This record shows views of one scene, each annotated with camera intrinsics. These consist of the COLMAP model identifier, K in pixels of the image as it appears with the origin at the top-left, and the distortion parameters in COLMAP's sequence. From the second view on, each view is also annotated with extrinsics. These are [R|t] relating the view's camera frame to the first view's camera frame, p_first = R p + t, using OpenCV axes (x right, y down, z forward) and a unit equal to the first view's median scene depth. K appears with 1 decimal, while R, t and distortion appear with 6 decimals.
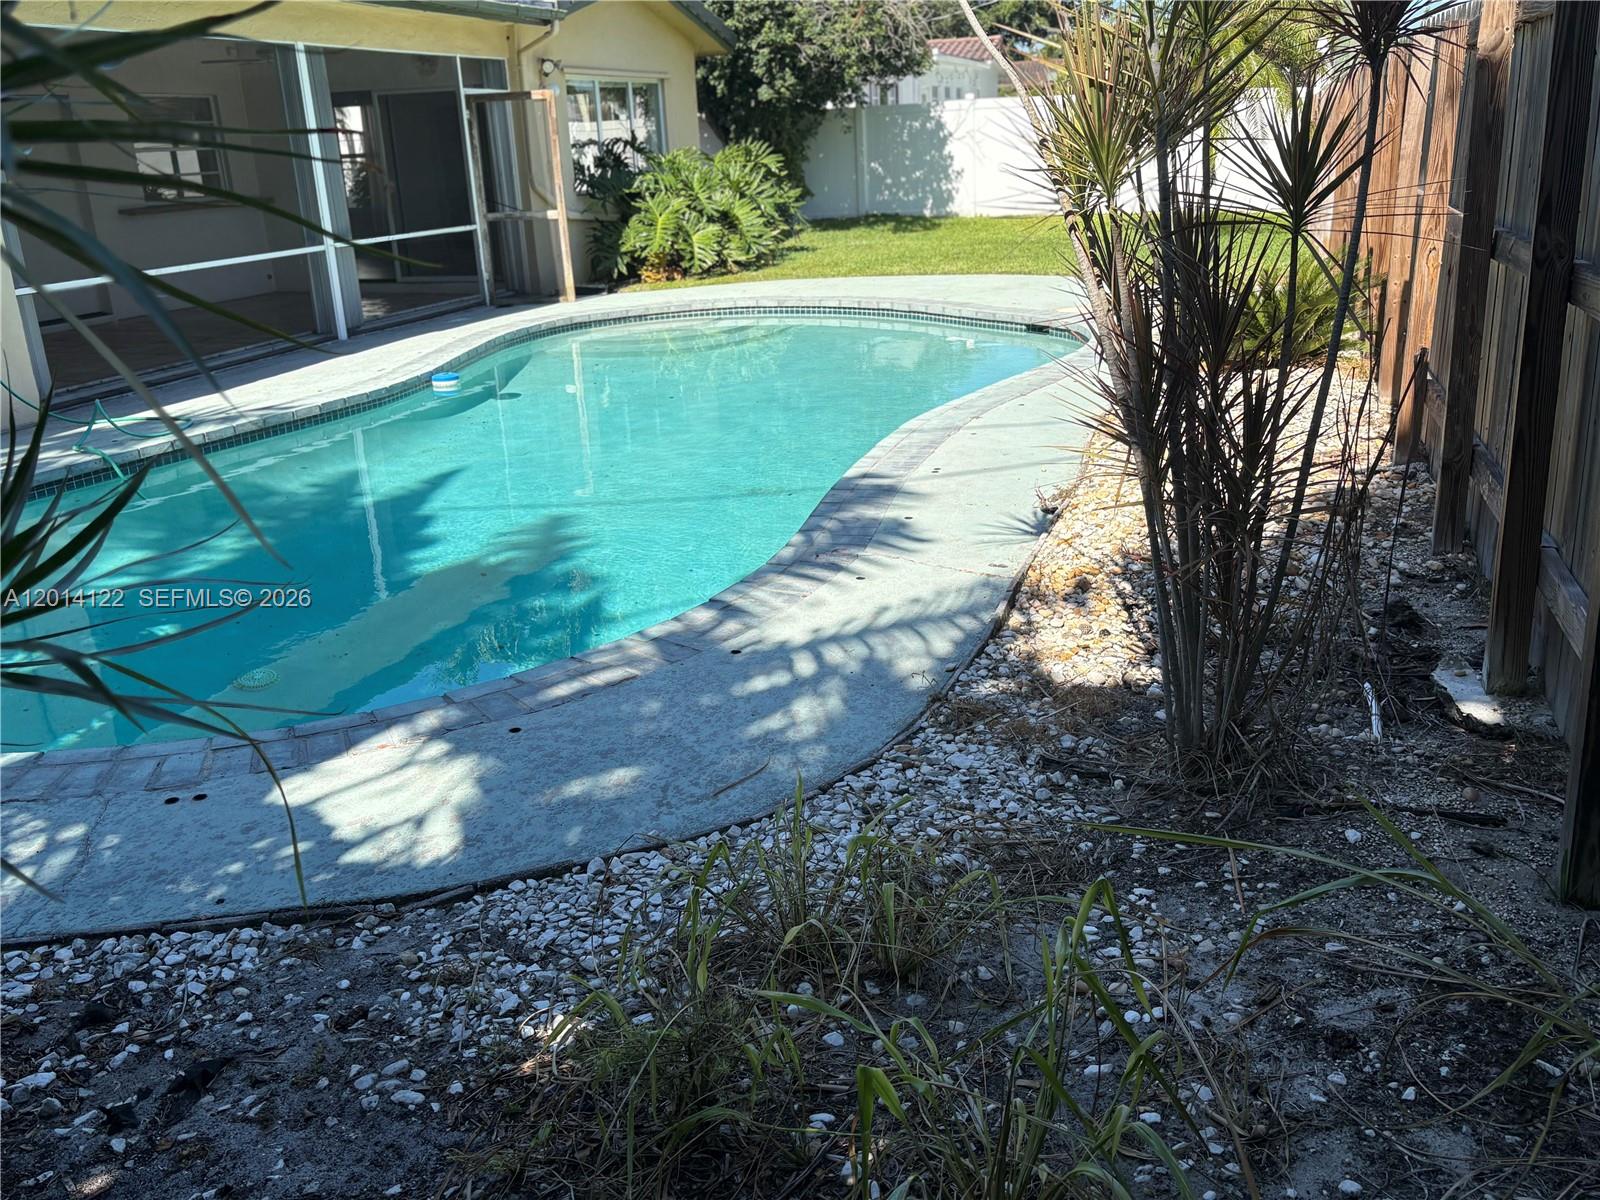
lens RADIAL K [[1399.3, 0, 800.0], [0, 1399.3, 600.0], [0, 0, 1]] dist [0.195613, -0.349046]
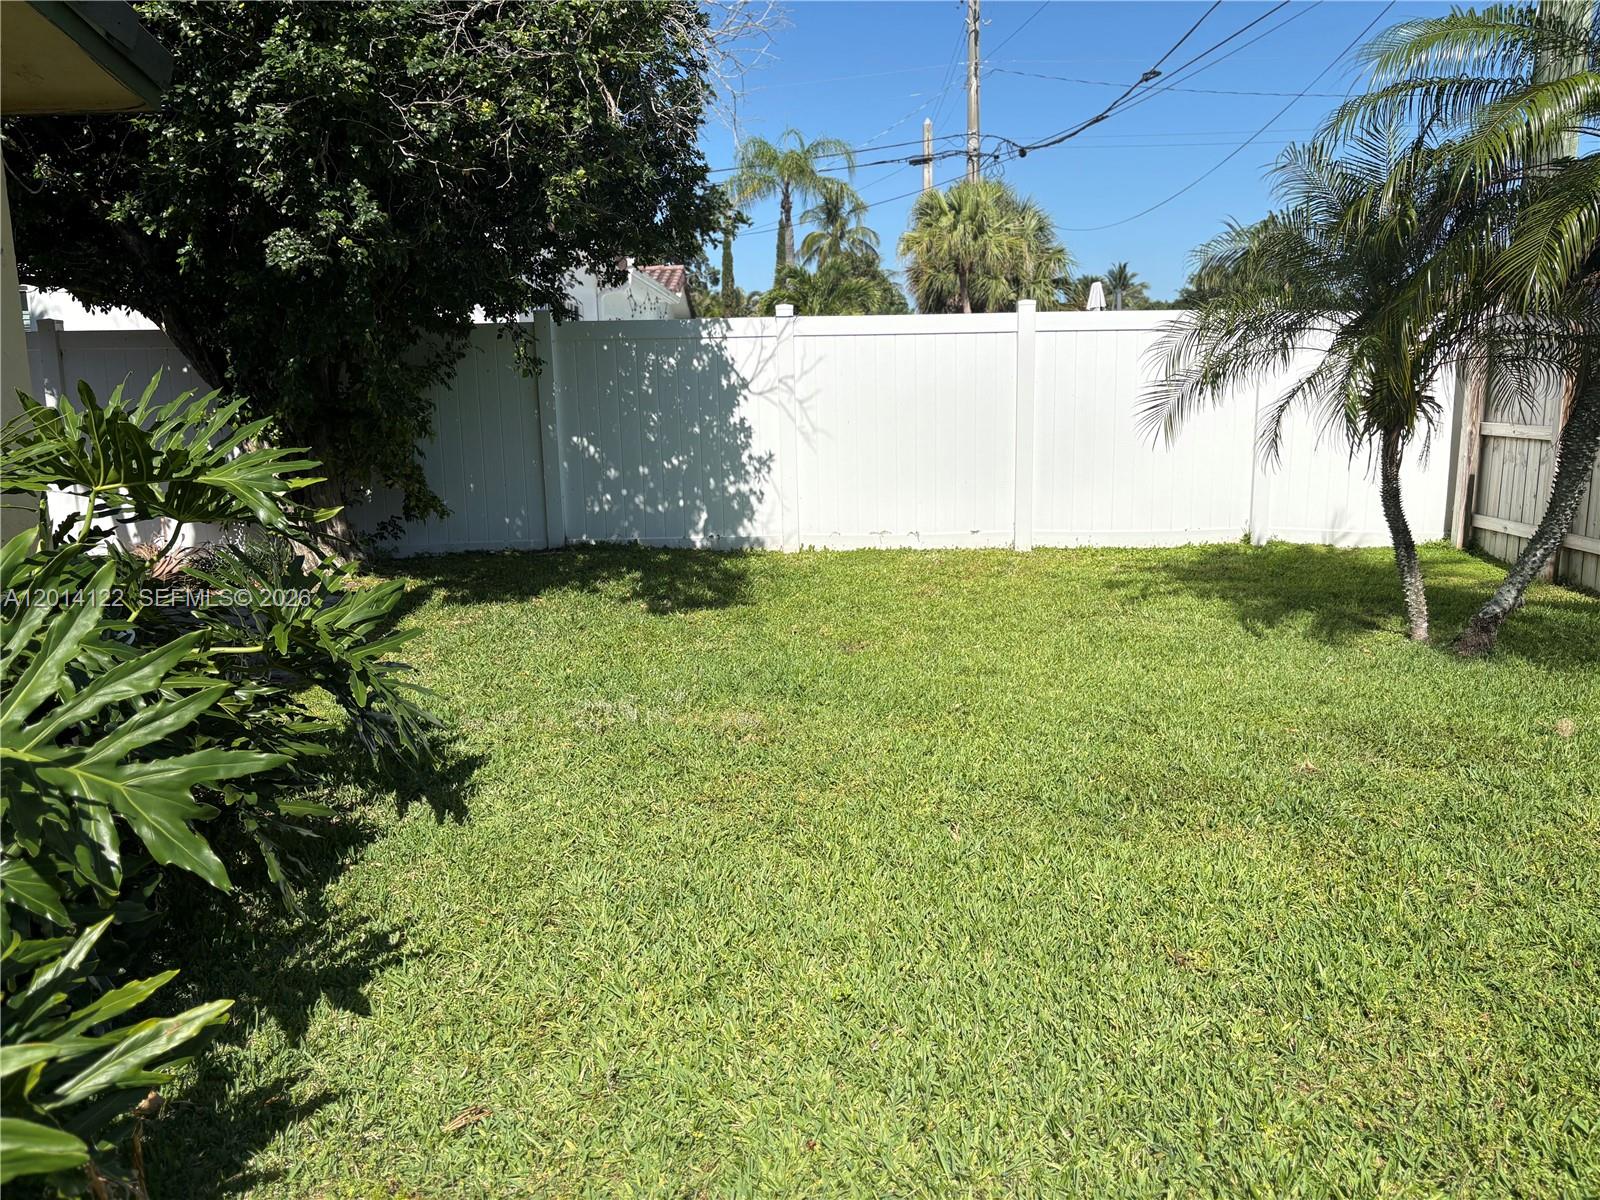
lens RADIAL K [[1226.6, 0, 813.0], [0, 1226.6, 602.8], [0, 0, 1]] dist [0.062573, -0.073875]
pose [[0.952831, -0.022622, 0.302657, 0.002704], [0.064385, 0.989587, -0.128733, -0.201431], [-0.296594, 0.142147, 0.944366, 0.620319]]
